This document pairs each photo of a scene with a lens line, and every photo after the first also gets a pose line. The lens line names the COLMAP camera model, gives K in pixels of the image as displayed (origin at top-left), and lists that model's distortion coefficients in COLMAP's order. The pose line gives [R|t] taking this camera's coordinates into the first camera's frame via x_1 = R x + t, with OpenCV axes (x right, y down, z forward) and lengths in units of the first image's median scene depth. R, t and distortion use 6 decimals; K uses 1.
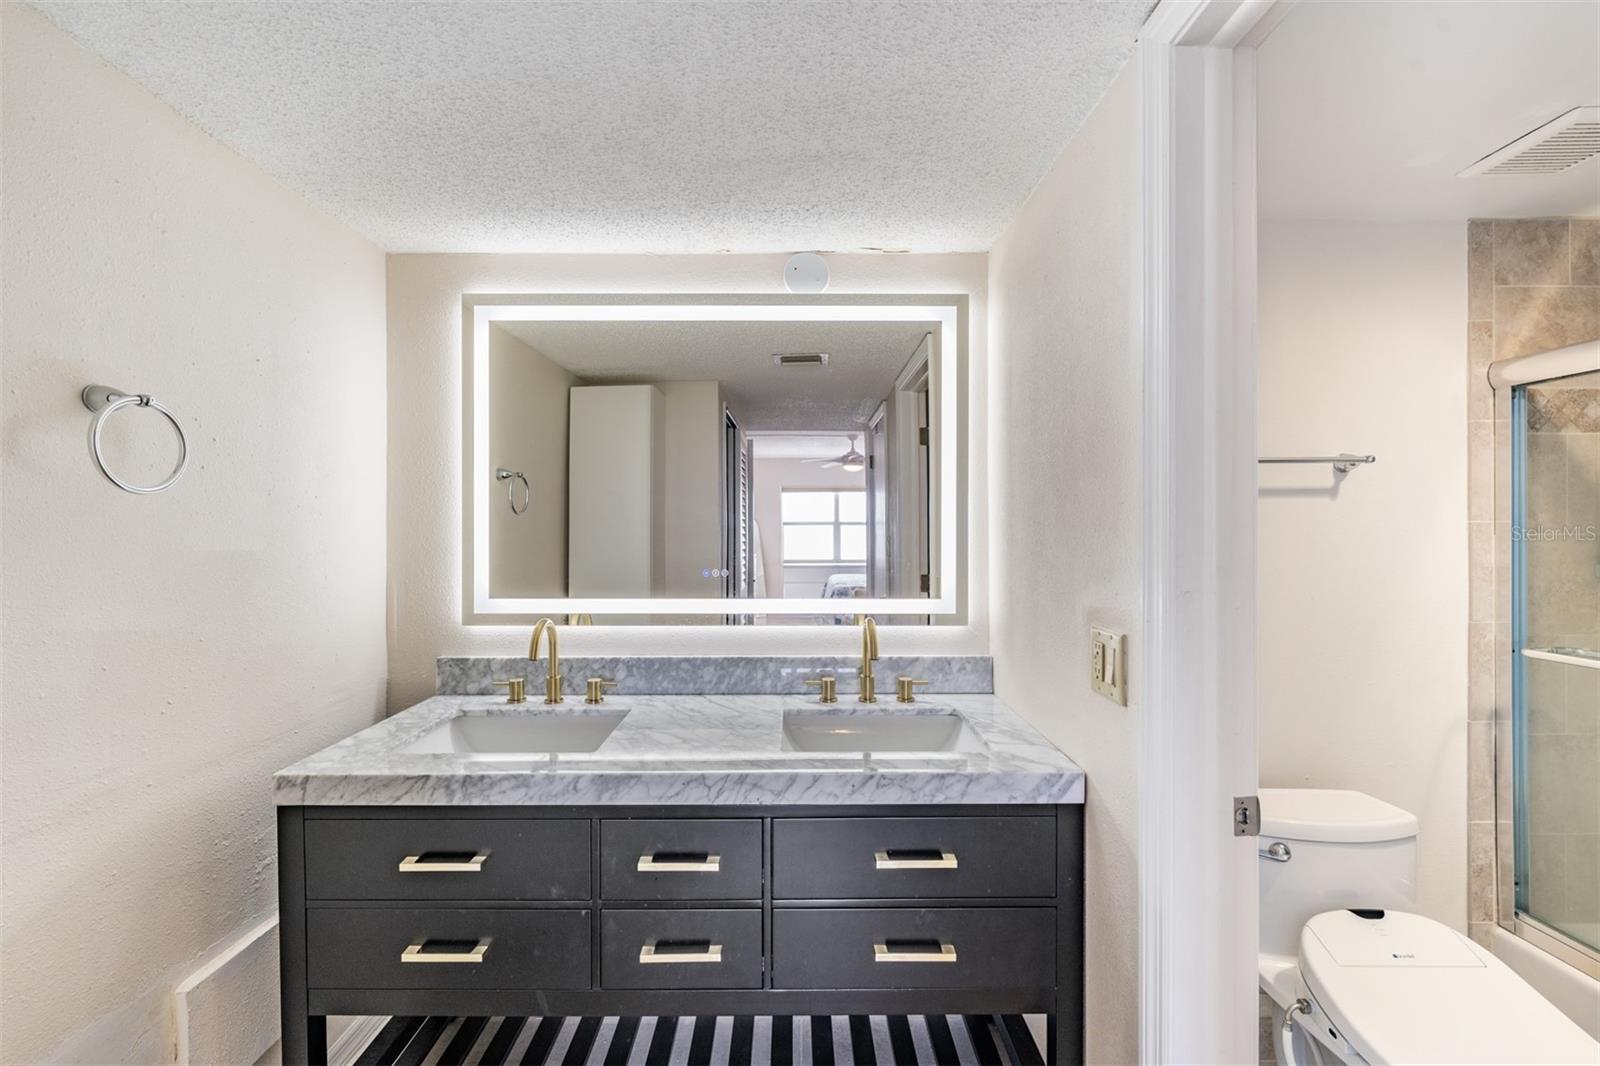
lens RADIAL K [[654.7, 0, 795.2], [0, 654.7, 541.7], [0, 0, 1]] dist [-0.000173, 0.000152]
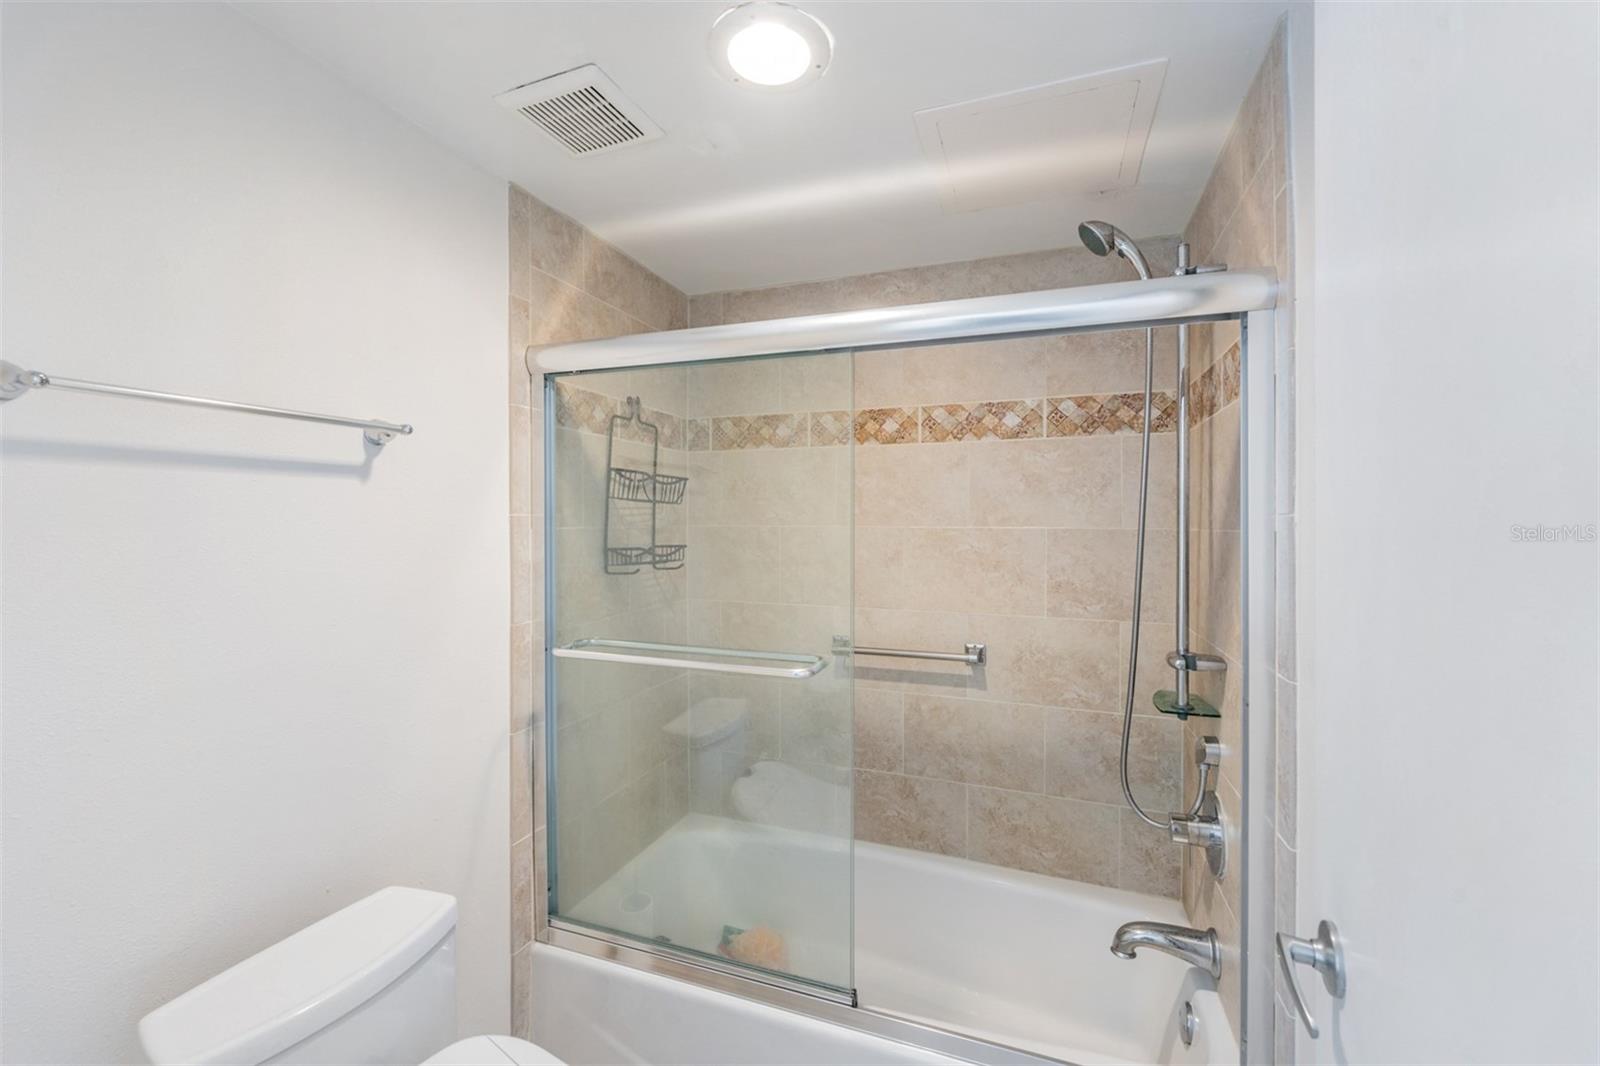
lens RADIAL K [[654.7, 0, 795.2], [0, 654.7, 541.7], [0, 0, 1]] dist [-0.000173, 0.000152]
pose [[0.367120, -0.023792, 0.929869, 0.331162], [-0.007762, 0.999560, 0.028640, -0.022762], [-0.930141, -0.017732, 0.366774, 0.301114]]
